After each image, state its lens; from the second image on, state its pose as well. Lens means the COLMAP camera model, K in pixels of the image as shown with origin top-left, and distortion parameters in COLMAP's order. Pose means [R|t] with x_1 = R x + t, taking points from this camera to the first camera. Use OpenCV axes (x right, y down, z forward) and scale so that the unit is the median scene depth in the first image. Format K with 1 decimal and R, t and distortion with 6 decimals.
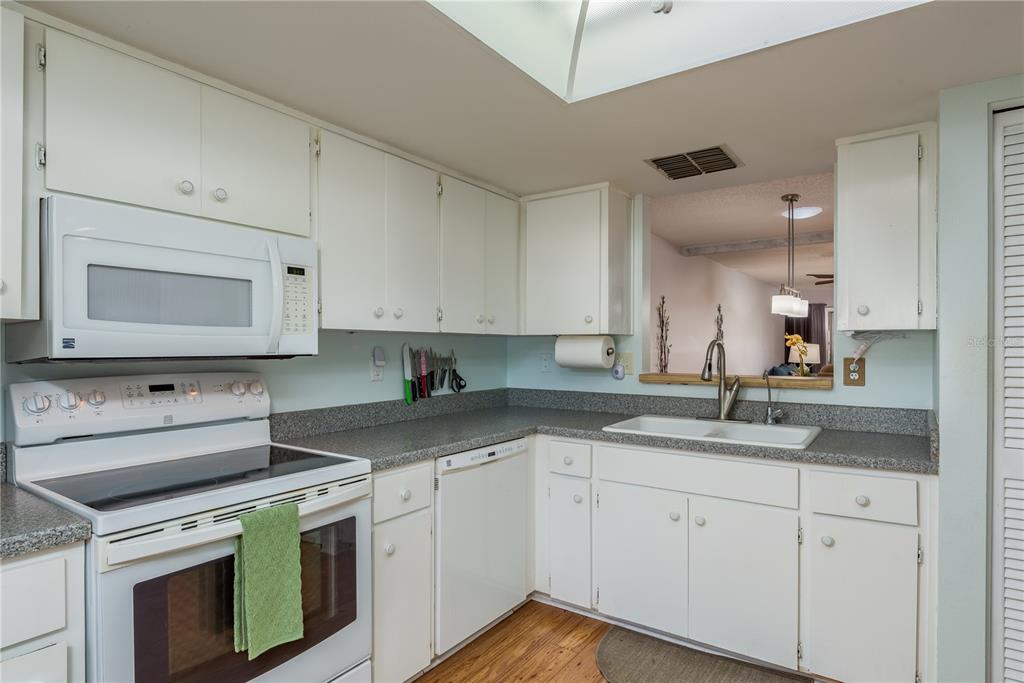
lens RADIAL K [[560.7, 0, 512.3], [0, 560.7, 348.5], [0, 0, 1]] dist [0.004726, -0.007758]
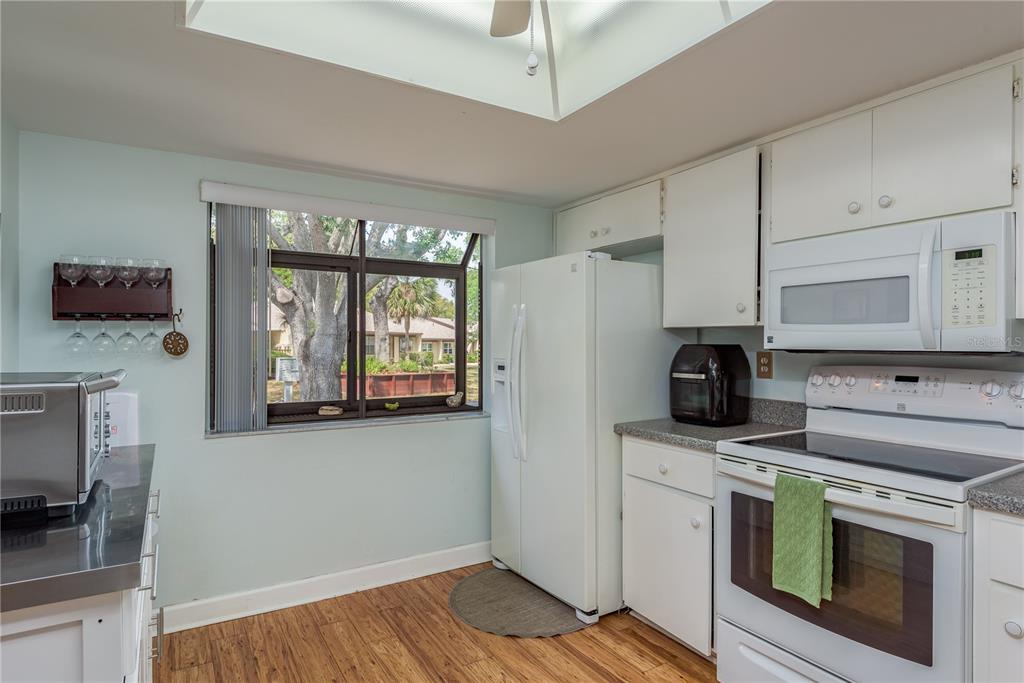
lens RADIAL K [[560.7, 0, 511.8], [0, 560.7, 341.9], [0, 0, 1]] dist [0.004726, -0.007758]
pose [[-0.403177, 0.000460, -0.915122, 0.628815], [-0.004377, 0.999987, 0.002431, -0.002409], [0.915112, 0.004985, -0.403170, 0.646742]]
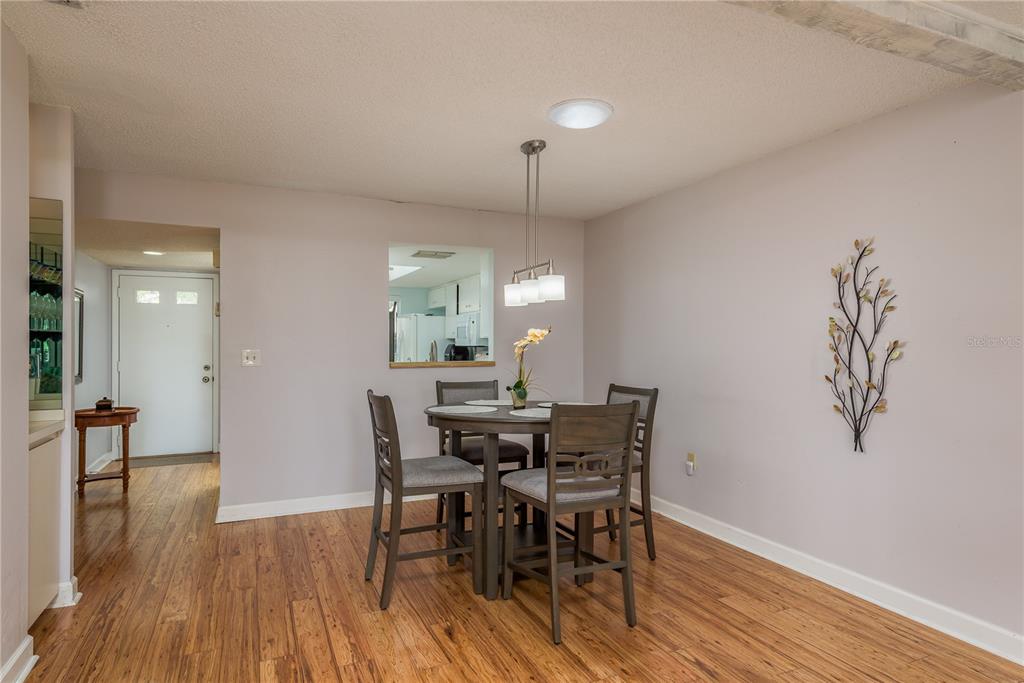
lens RADIAL K [[560.7, 0, 506.2], [0, 560.7, 341.0], [0, 0, 1]] dist [0.004726, -0.007758]
pose [[-0.493722, -0.005226, -0.869604, 2.384071], [-0.004102, 0.999985, -0.003680, -0.003937], [0.869610, 0.001750, -0.493736, 2.678347]]
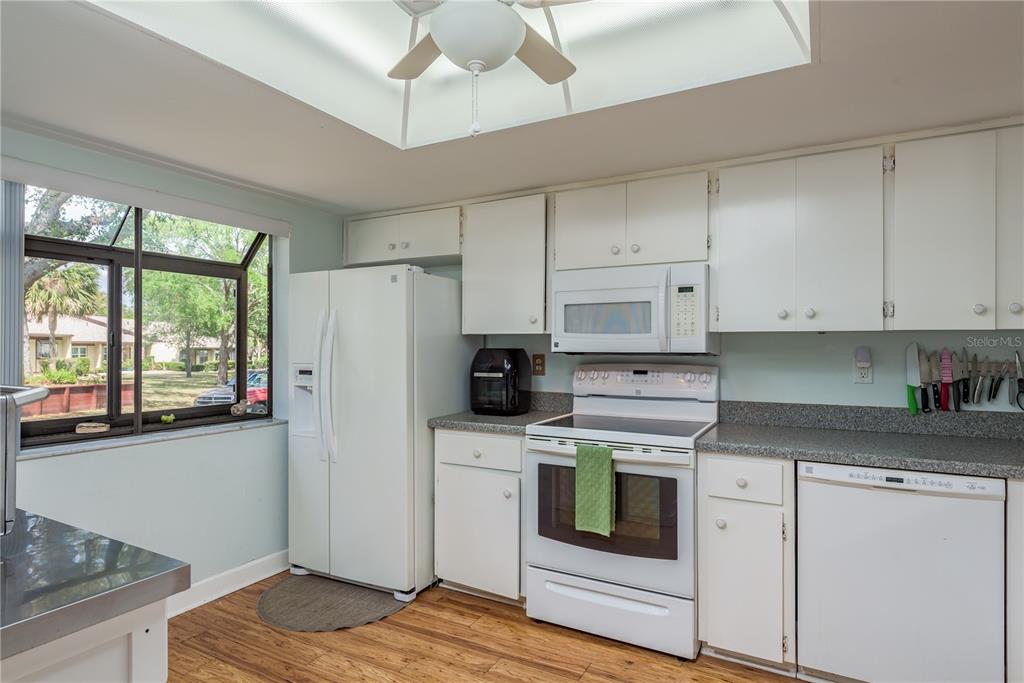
lens RADIAL K [[560.7, 0, 511.7], [0, 560.7, 341.1], [0, 0, 1]] dist [0.004726, -0.007758]
pose [[0.103771, -0.007580, -0.994572, 0.814198], [-0.004550, 0.999957, -0.008096, -0.003213], [0.994591, 0.005365, 0.103732, 0.417092]]
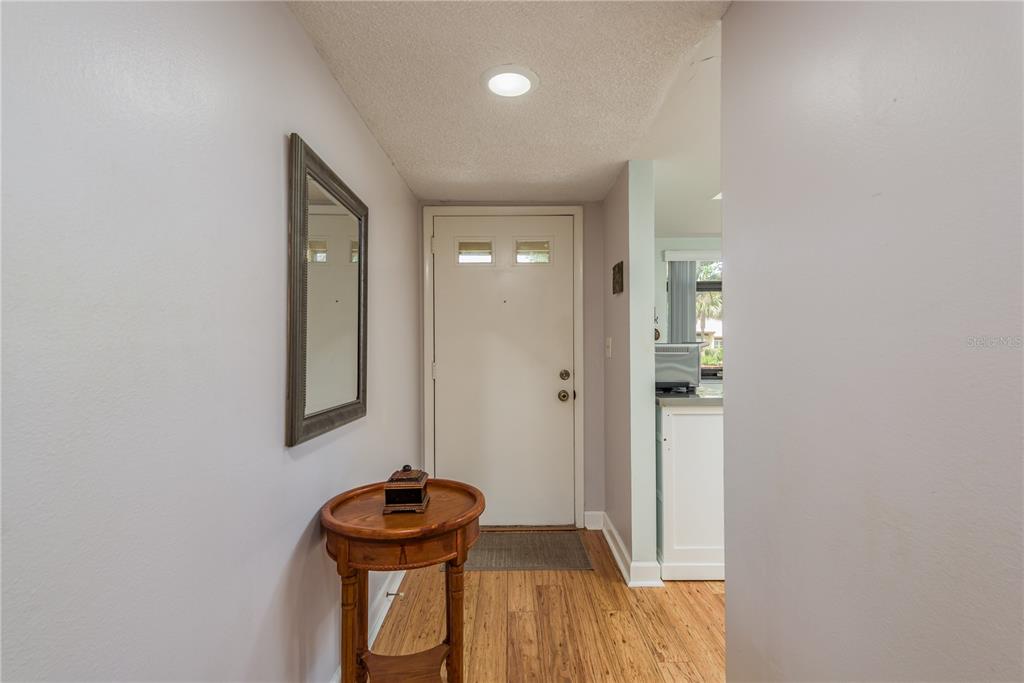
lens RADIAL K [[485.9, 0, 508.0], [0, 485.9, 340.8], [0, 0, 1]] dist [-0.001129, -0.000004]
pose [[-0.820718, 0.001721, -0.571330, 1.508289], [-0.001069, 0.999989, 0.004548, 0.025225], [0.571332, 0.004344, -0.820708, 0.846209]]
